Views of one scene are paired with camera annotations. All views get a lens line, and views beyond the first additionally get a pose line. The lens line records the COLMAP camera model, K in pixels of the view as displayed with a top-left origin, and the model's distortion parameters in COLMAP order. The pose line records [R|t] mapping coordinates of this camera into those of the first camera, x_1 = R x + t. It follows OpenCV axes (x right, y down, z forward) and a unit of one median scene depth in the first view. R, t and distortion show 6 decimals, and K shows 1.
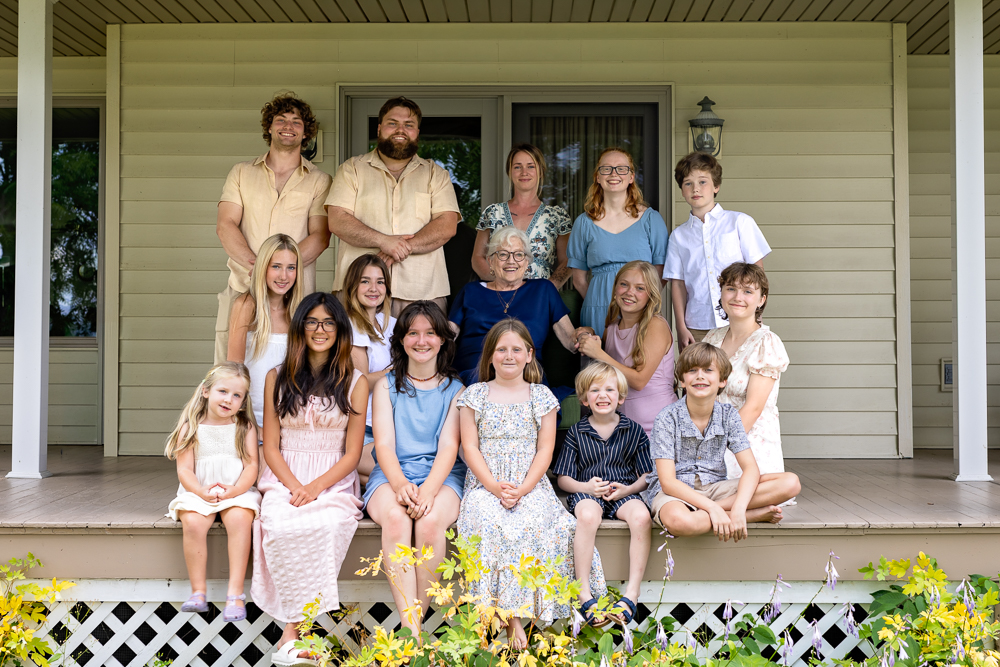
lens RADIAL K [[1437.2, 0, 500.0], [0, 1437.2, 333.5], [0, 0, 1]] dist [0.011174, -0.056827]
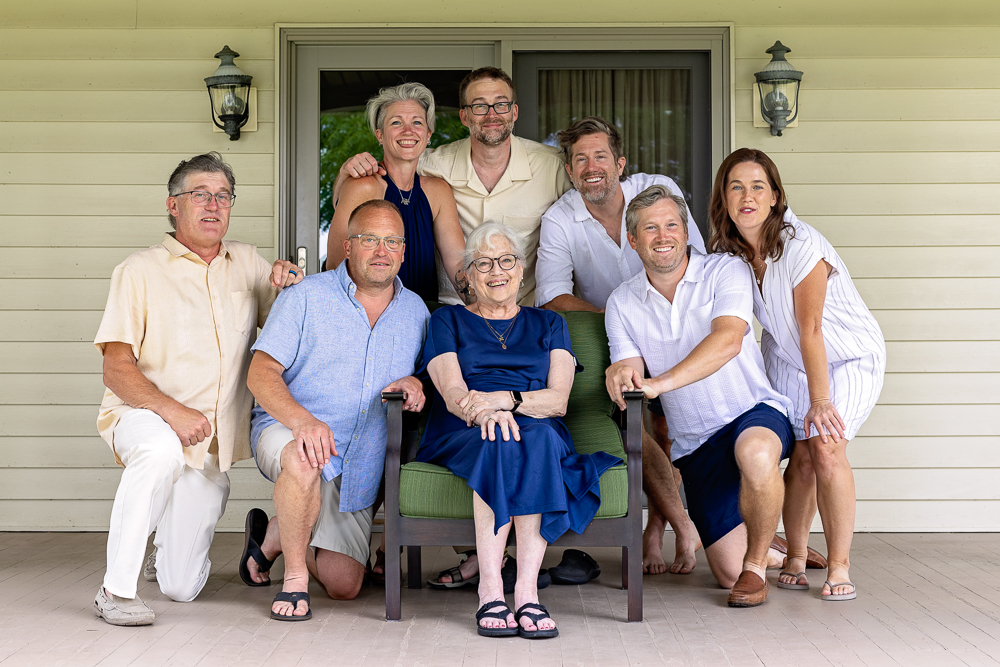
lens RADIAL K [[1437.2, 0, 500.0], [0, 1437.2, 333.5], [0, 0, 1]] dist [0.011174, -0.056827]
pose [[0.999786, 0.000814, -0.020669, 0.017005], [-0.000867, 0.999996, -0.002542, -0.013824], [0.020667, 0.002560, 0.999783, 0.264181]]
